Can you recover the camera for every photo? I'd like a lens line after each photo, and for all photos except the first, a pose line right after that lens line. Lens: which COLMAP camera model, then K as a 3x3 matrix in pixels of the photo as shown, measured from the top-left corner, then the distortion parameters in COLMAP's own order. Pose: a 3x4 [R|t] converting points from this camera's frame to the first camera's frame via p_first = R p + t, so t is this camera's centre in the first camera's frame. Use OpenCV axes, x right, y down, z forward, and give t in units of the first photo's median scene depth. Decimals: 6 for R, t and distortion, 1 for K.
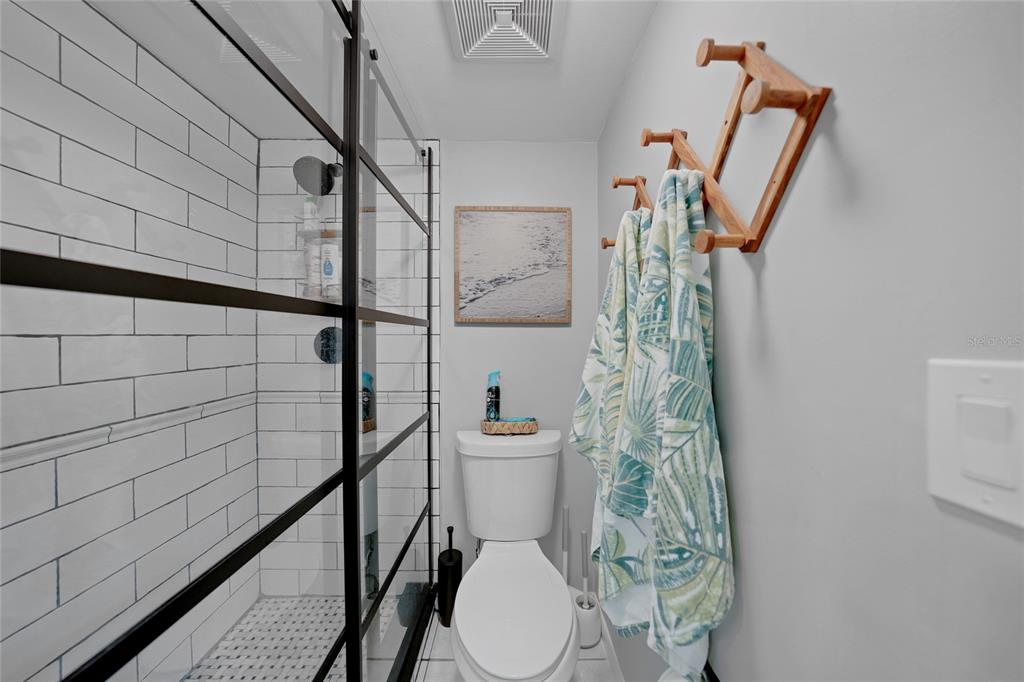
lens RADIAL K [[355.3, 0, 505.7], [0, 355.3, 338.1], [0, 0, 1]] dist [-0.023654, 0.004416]
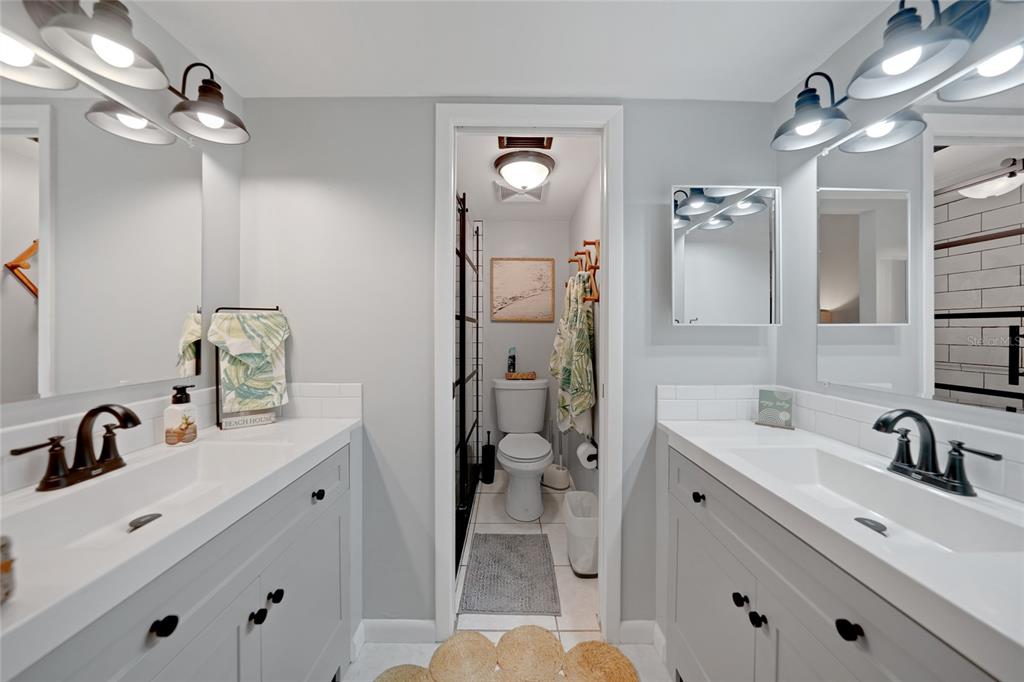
lens RADIAL K [[355.3, 0, 508.2], [0, 355.3, 335.6], [0, 0, 1]] dist [-0.023654, 0.004416]
pose [[0.999977, -0.001275, 0.006587, -0.068055], [0.001220, 0.999964, 0.008406, 0.018247], [-0.006598, -0.008398, 0.999943, -0.879992]]
